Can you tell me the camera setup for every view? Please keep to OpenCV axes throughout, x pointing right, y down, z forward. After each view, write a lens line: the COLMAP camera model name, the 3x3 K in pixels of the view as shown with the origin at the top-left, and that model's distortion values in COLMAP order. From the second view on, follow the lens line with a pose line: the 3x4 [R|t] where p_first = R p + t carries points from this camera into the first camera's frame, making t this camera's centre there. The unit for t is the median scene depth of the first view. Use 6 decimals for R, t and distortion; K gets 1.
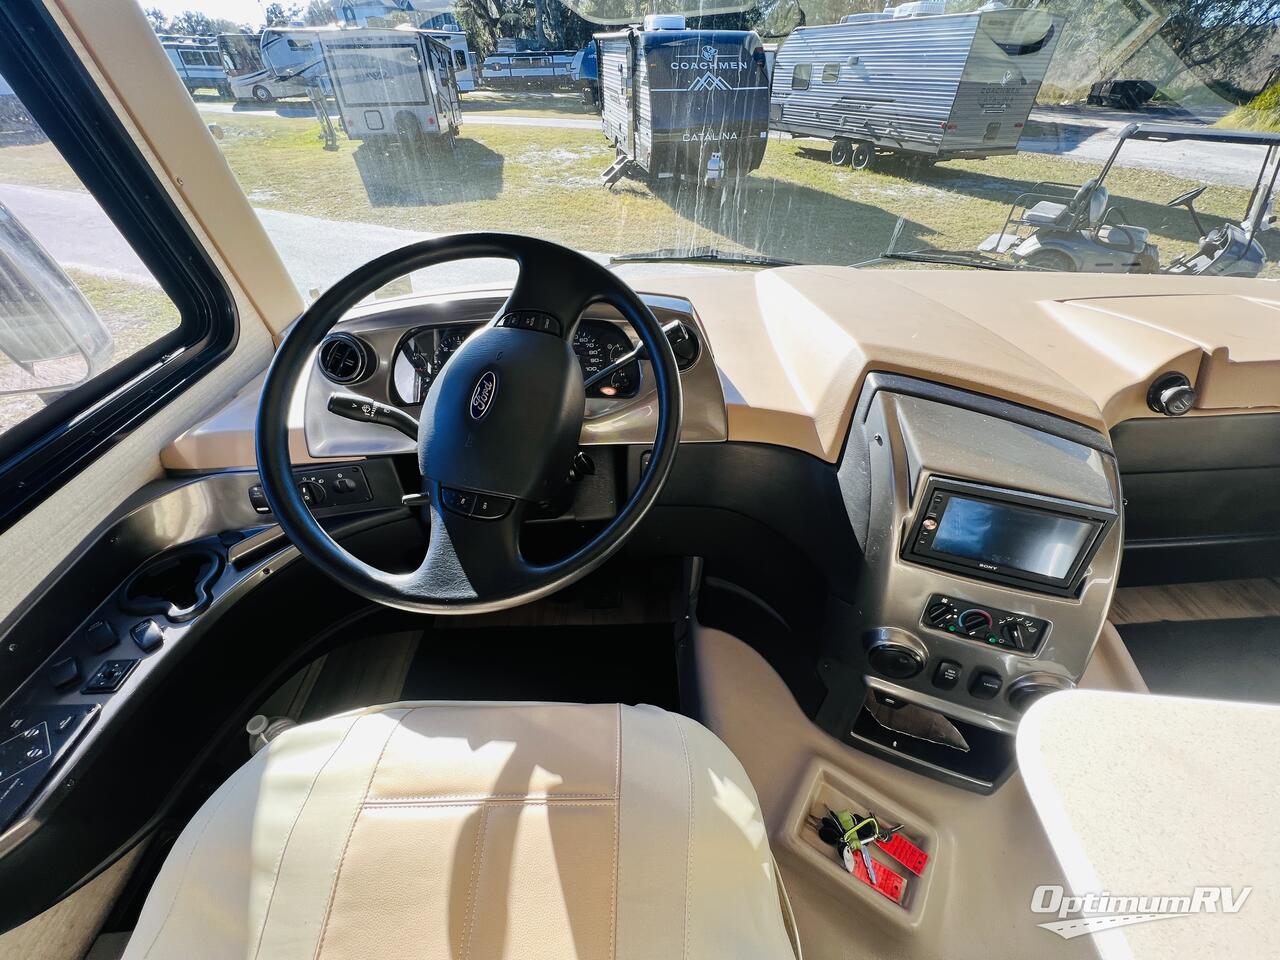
lens RADIAL K [[516.6, 0, 640.0], [0, 516.6, 480.0], [0, 0, 1]] dist [-0.000784, -0.000030]
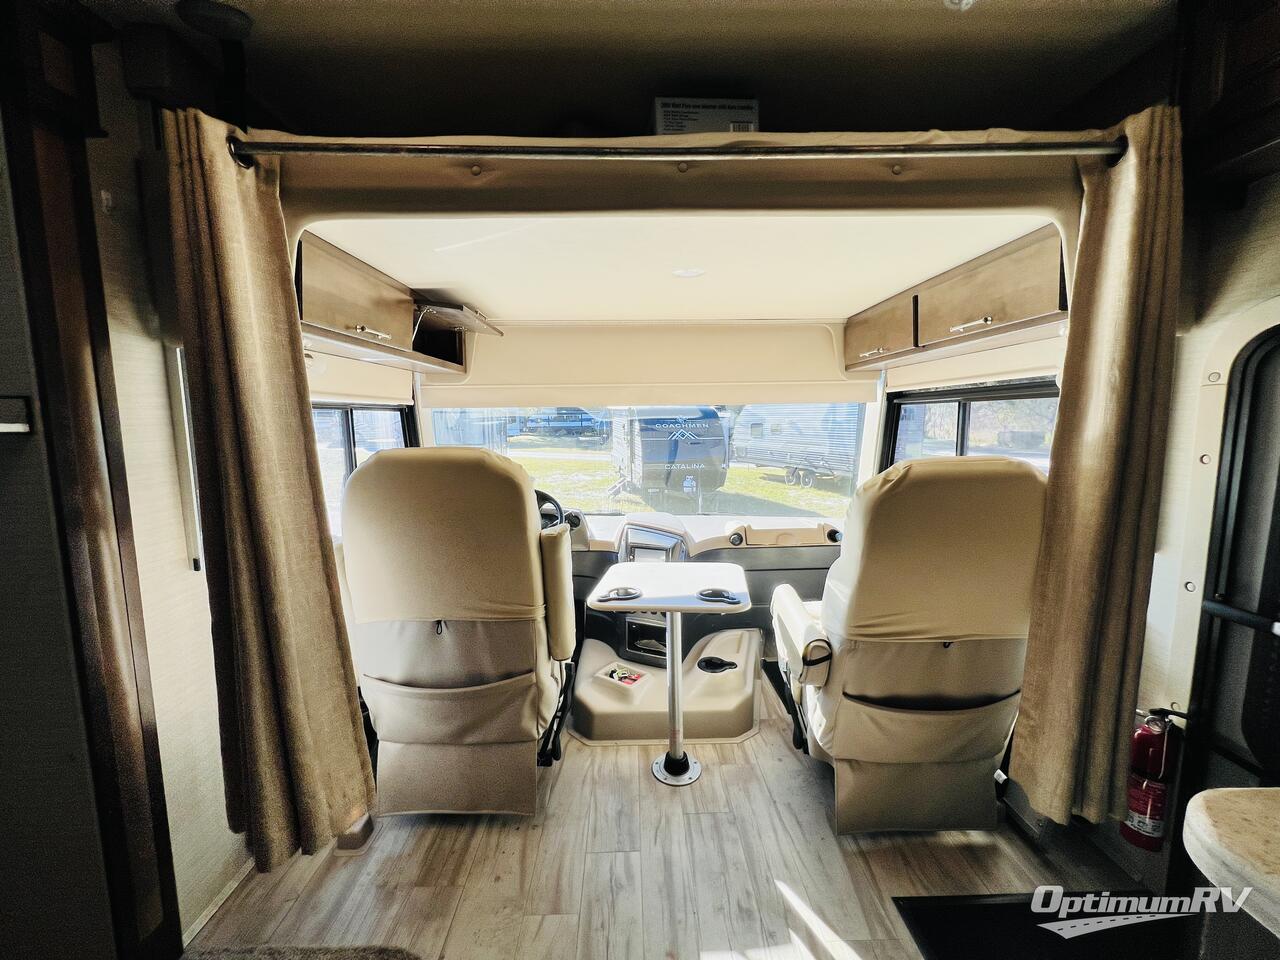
lens RADIAL K [[531.5, 0, 640.8], [0, 531.5, 475.2], [0, 0, 1]] dist [-0.002464, -0.000004]
pose [[0.999670, 0.005923, -0.024985, 0.044084], [-0.018437, 0.842836, -0.537855, 0.099344], [0.017873, 0.538138, 0.842667, -0.152586]]
